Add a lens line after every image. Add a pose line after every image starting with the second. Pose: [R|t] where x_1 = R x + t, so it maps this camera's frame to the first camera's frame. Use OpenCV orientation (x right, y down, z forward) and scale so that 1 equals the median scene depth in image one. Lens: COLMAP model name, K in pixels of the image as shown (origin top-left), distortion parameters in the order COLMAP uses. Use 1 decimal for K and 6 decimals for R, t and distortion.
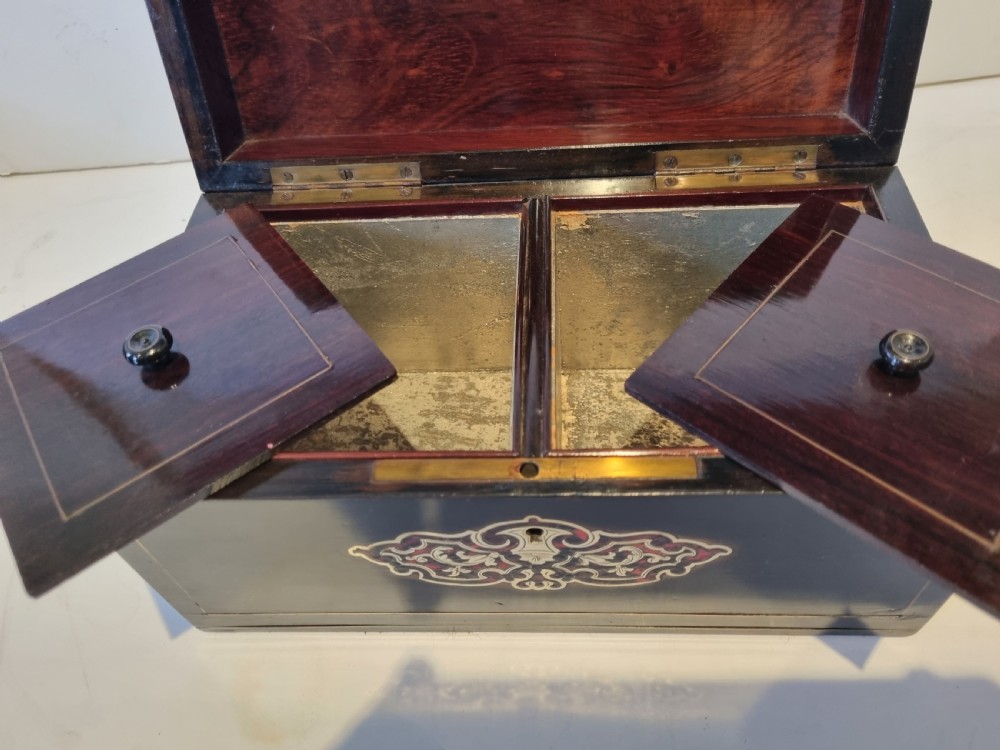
lens RADIAL K [[780.3, 0, 504.0], [0, 780.3, 376.0], [0, 0, 1]] dist [0.025365, -0.031610]
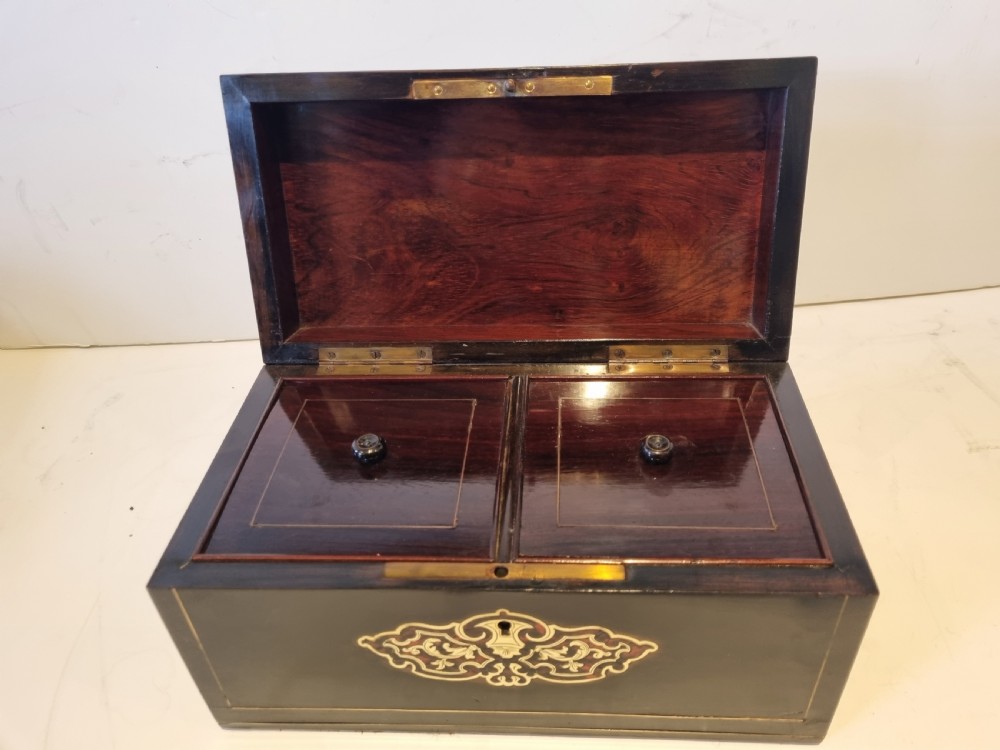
lens RADIAL K [[755.9, 0, 515.9], [0, 755.9, 363.7], [0, 0, 1]] dist [0.027350, -0.004225]
pose [[0.999404, 0.033533, 0.008137, 0.025116], [-0.030489, 0.968571, -0.246862, 0.066801], [-0.016160, 0.246467, 0.969016, -0.242182]]
